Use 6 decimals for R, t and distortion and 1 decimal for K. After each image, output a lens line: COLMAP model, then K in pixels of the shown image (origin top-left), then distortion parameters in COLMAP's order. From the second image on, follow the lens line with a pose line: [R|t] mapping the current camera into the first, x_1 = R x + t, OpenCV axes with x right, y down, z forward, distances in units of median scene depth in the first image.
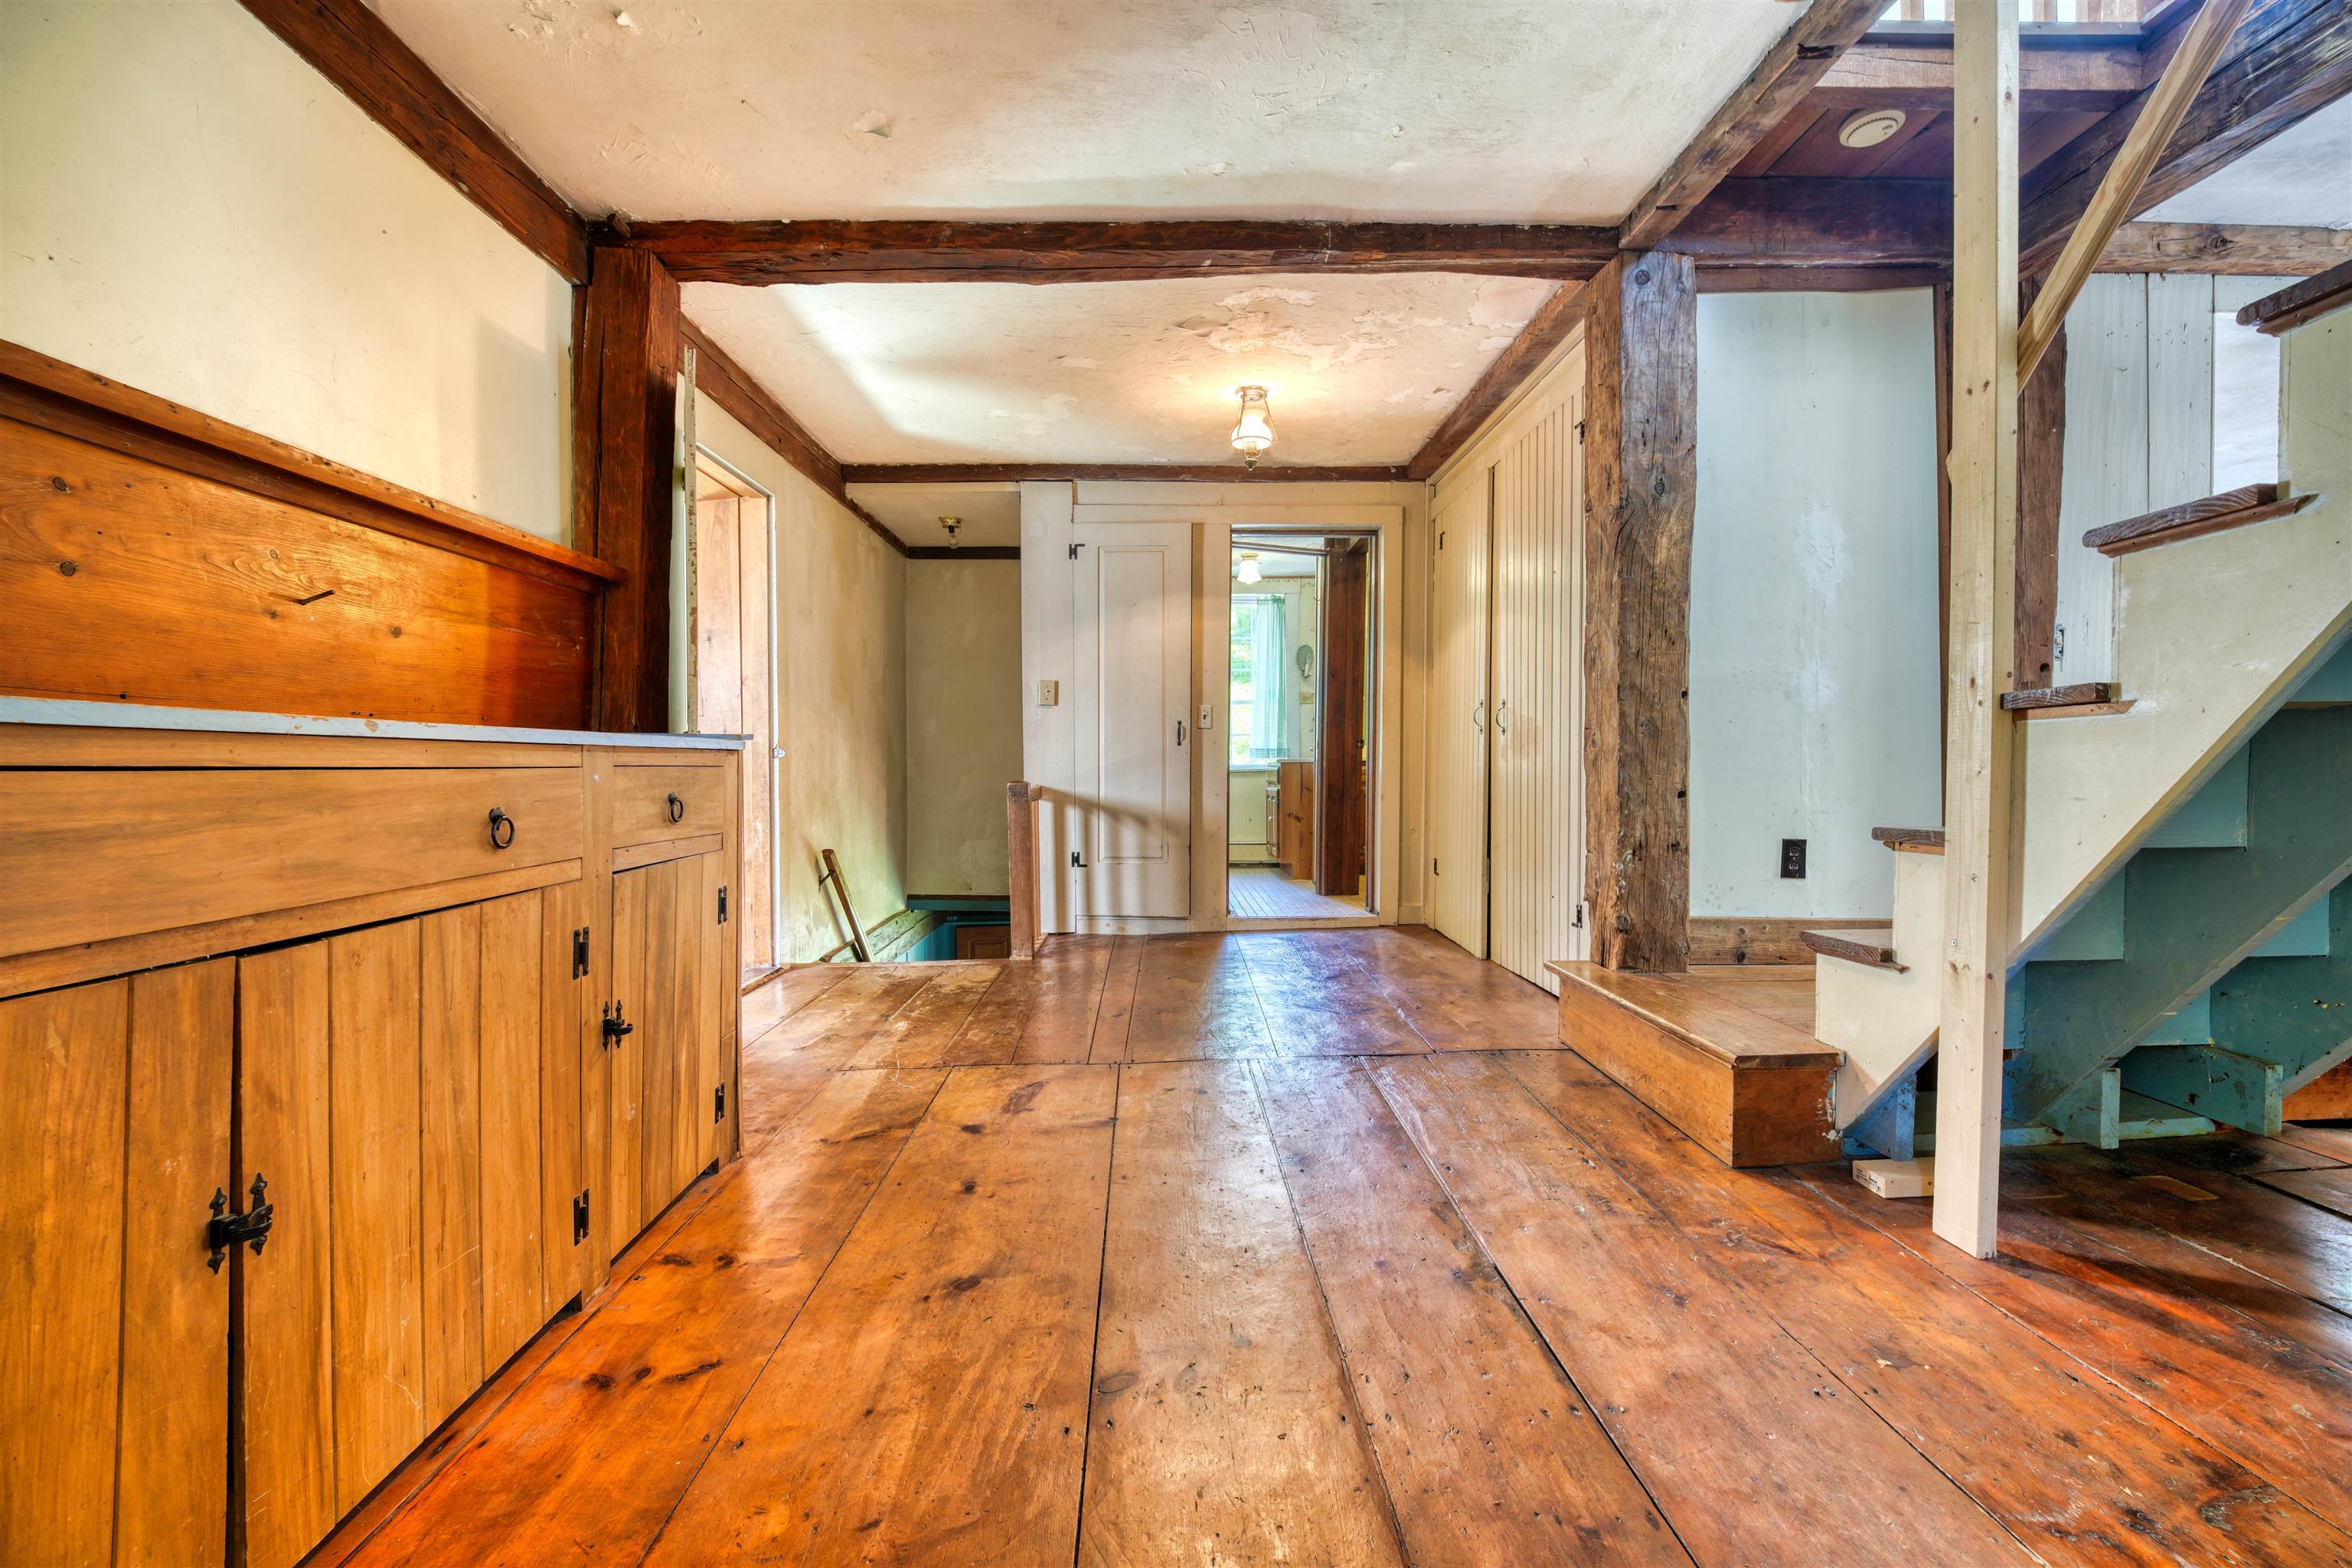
lens RADIAL K [[979.6, 0, 1175.2], [0, 979.6, 773.6], [0, 0, 1]] dist [-0.012461, -0.002697]
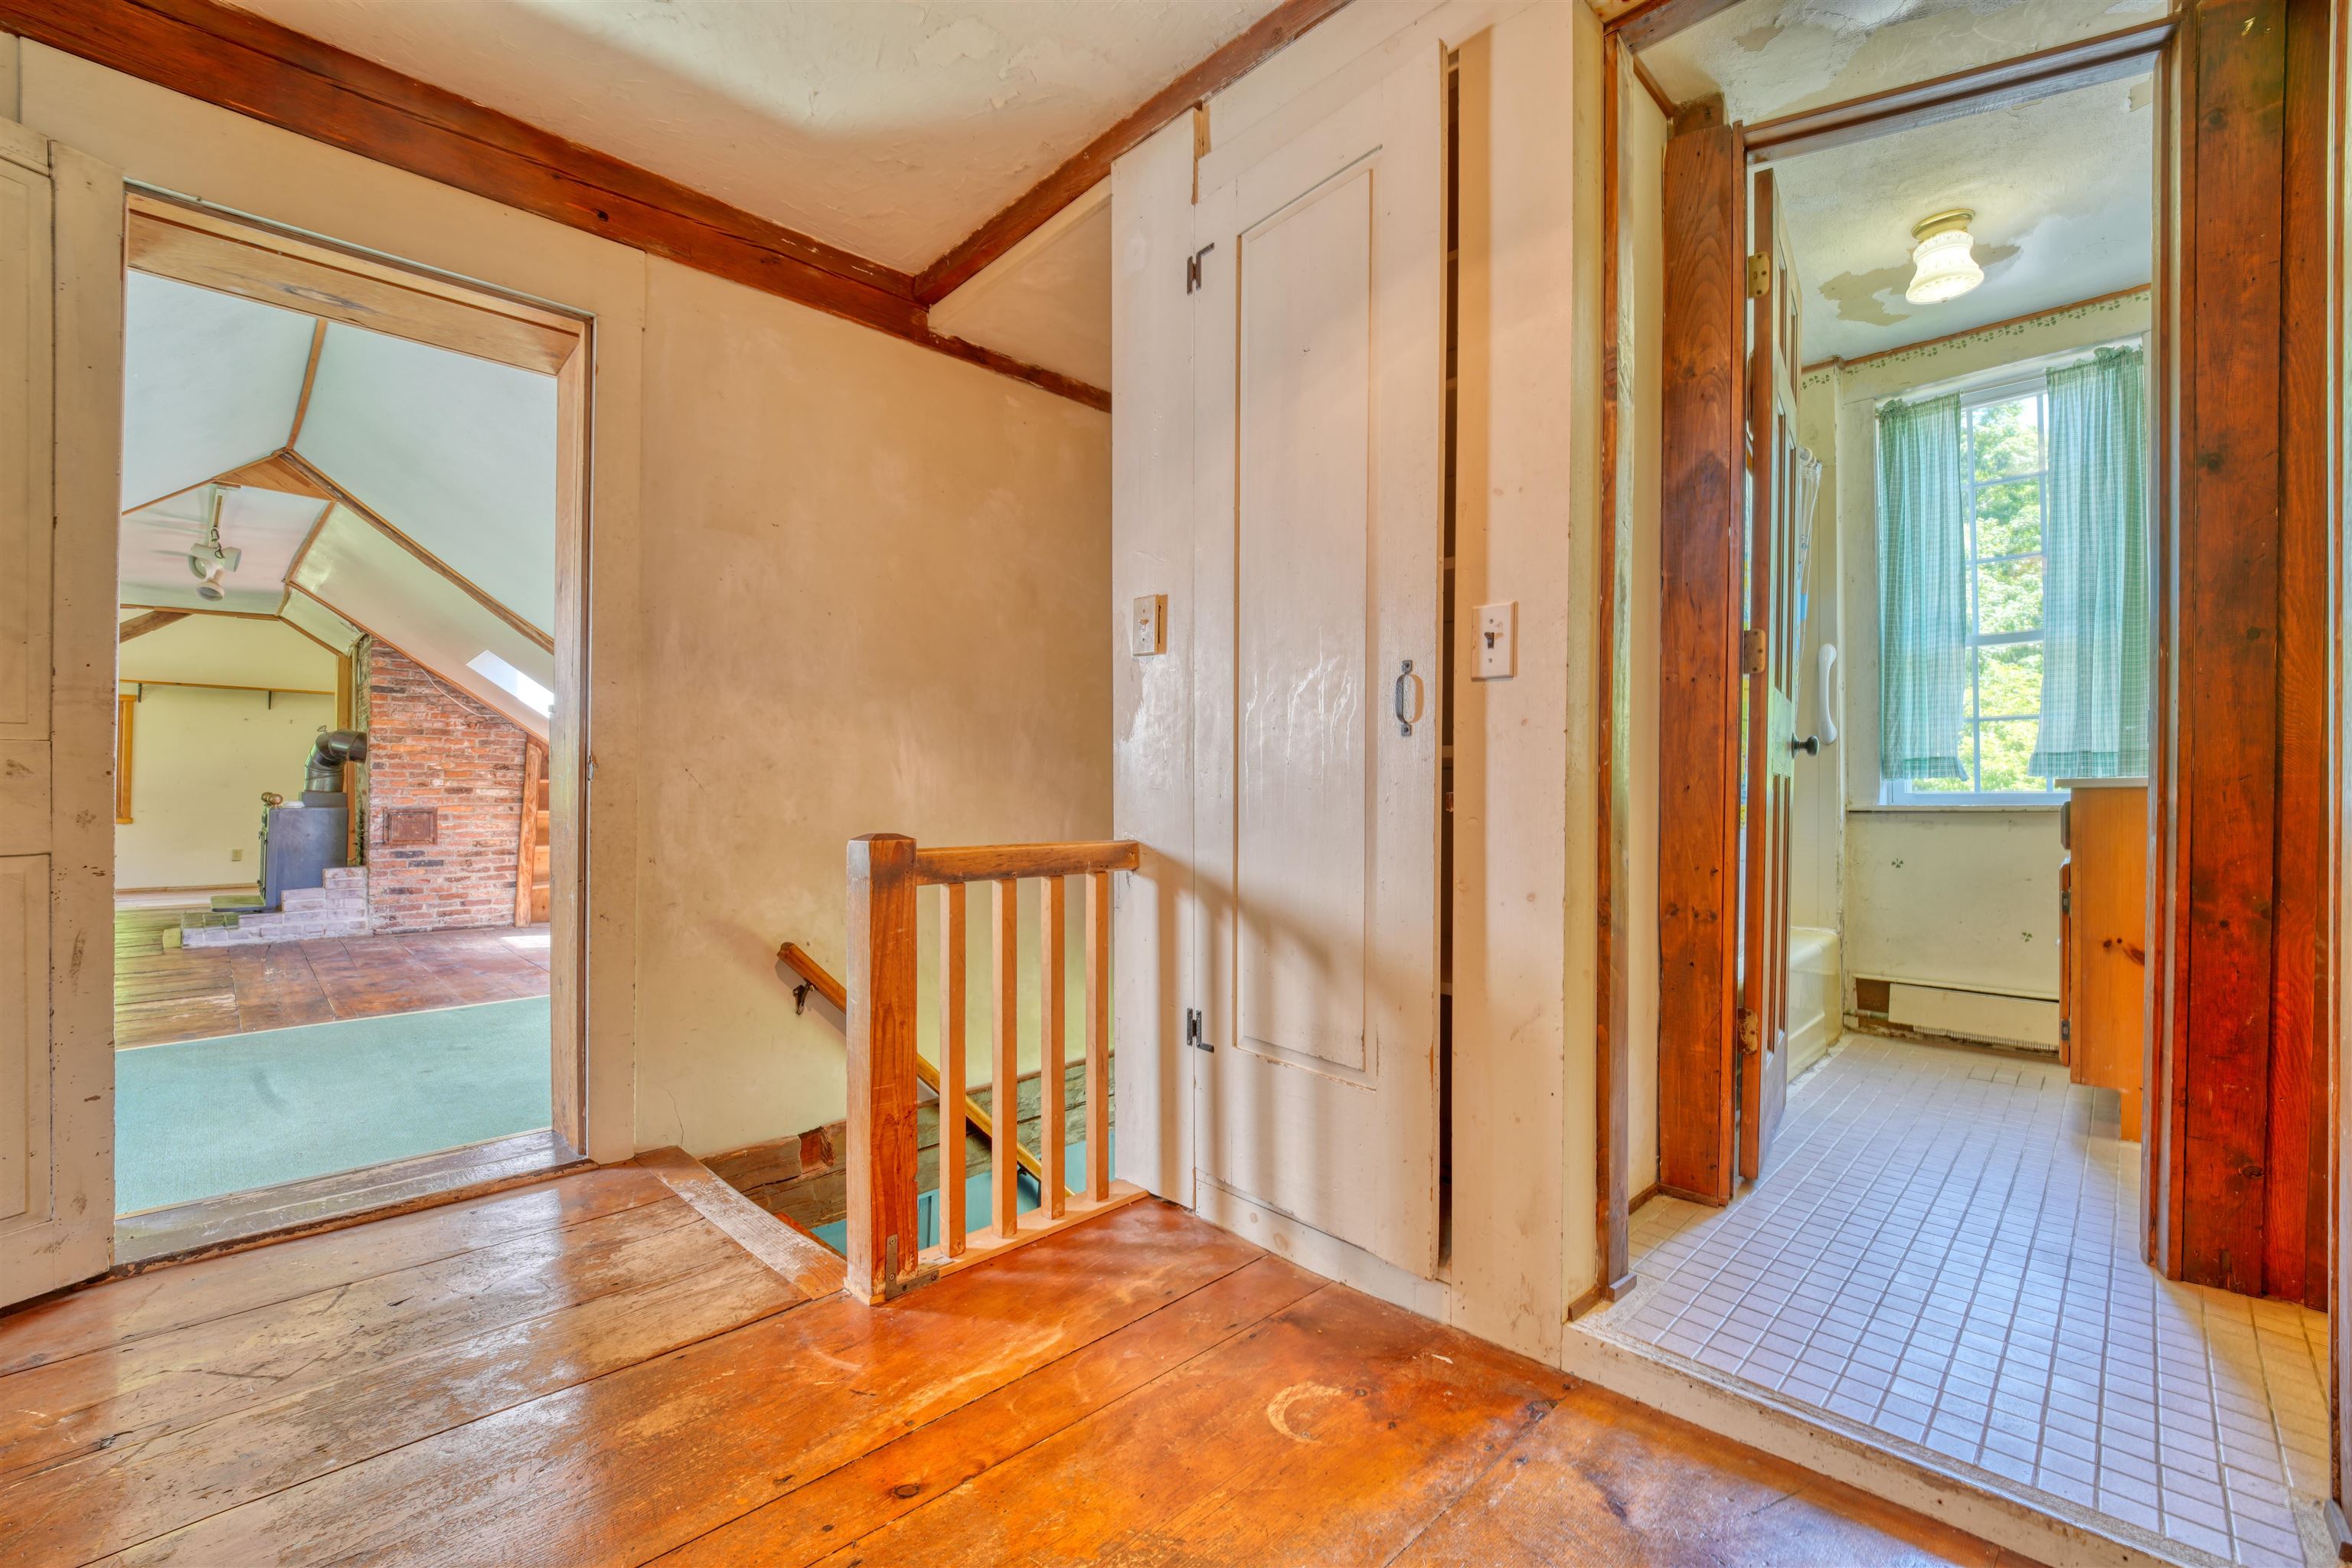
lens RADIAL K [[979.6, 0, 1113.6], [0, 979.6, 780.1], [0, 0, 1]] dist [-0.012461, -0.002697]
pose [[0.678253, -0.008944, -0.734774, 0.170546], [-0.008567, 0.999762, -0.020077, -0.005403], [0.734779, 0.019912, 0.678015, 0.703146]]
